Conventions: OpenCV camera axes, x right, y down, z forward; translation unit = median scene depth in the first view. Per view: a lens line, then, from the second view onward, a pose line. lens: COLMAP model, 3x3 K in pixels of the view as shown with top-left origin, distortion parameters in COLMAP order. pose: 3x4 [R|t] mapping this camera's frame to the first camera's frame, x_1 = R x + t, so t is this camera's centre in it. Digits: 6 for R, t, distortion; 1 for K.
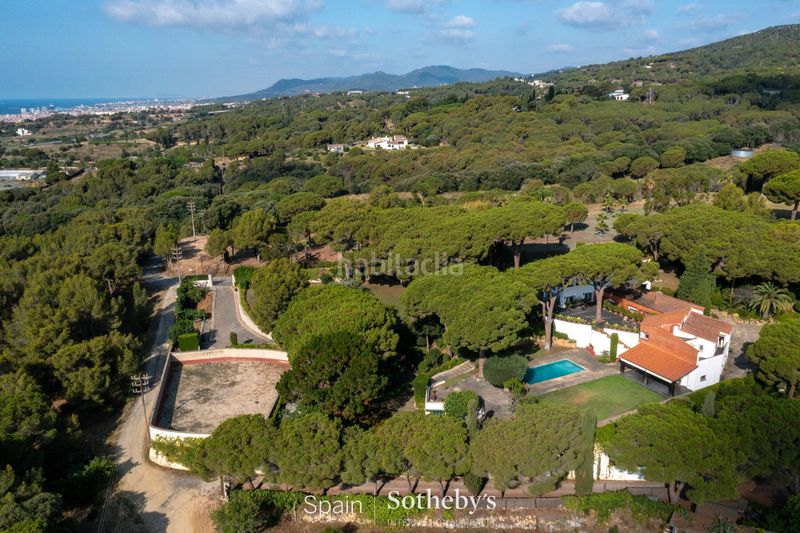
lens RADIAL K [[651.3, 0, 414.6], [0, 651.3, 267.5], [0, 0, 1]] dist [-0.013711, -0.007460]
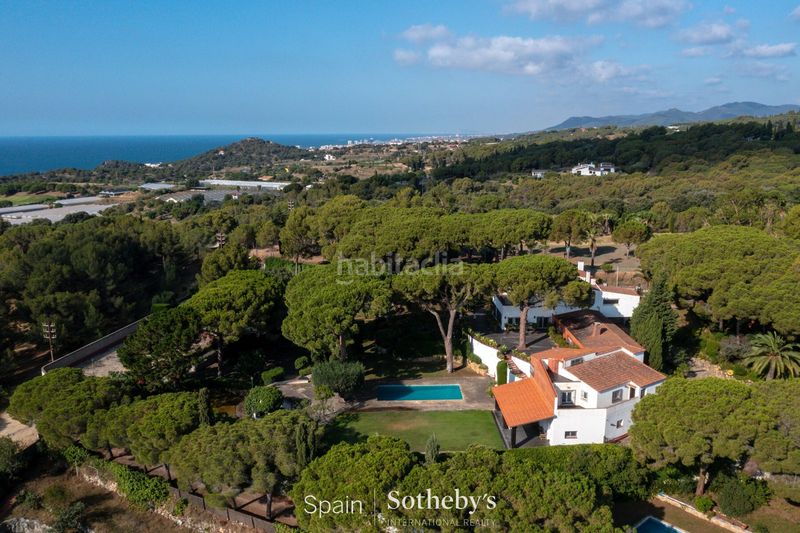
lens RADIAL K [[625.4, 0, 398.5], [0, 625.4, 254.3], [0, 0, 1]] dist [-0.011900, -0.006048]
pose [[0.897358, 0.088732, -0.432291, 0.476537], [-0.116638, 0.992431, -0.038412, 0.012748], [0.425610, 0.084891, 0.900916, 0.212217]]
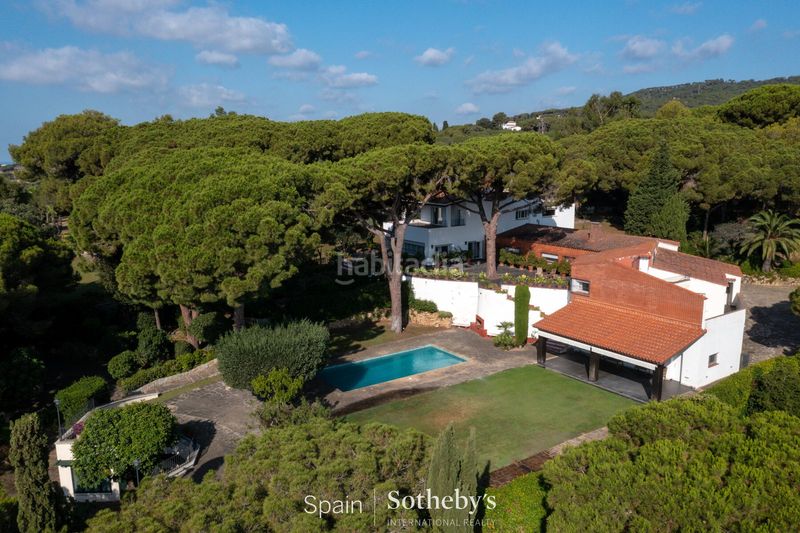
lens RADIAL K [[625.4, 0, 398.5], [0, 625.4, 254.3], [0, 0, 1]] dist [-0.011900, -0.006048]
pose [[0.993214, -0.018176, 0.114869, 0.146510], [0.029997, 0.994328, -0.102038, 0.114346], [-0.112363, 0.104791, 0.988126, 0.492895]]
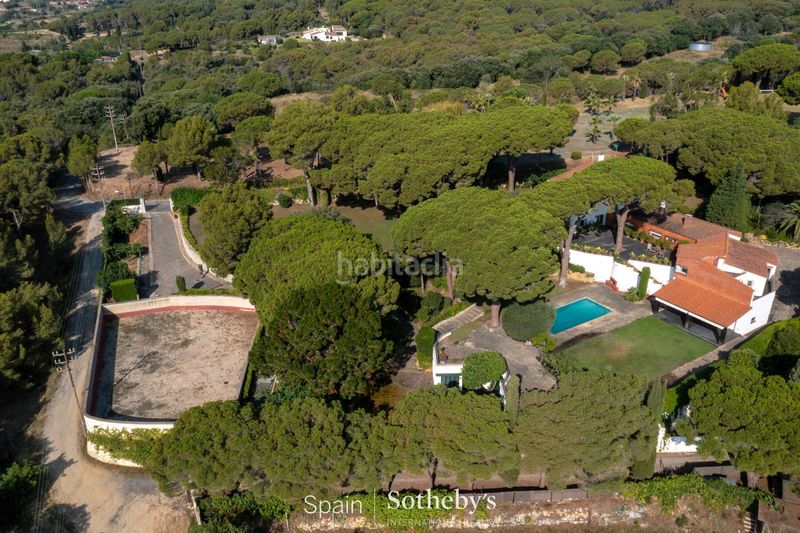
lens RADIAL K [[651.3, 0, 414.6], [0, 651.3, 267.5], [0, 0, 1]] dist [-0.013711, -0.007460]
pose [[0.994714, -0.031776, 0.097645, -0.069383], [0.016331, 0.987767, 0.155082, -0.032327], [-0.101378, -0.152667, 0.983064, 0.183170]]
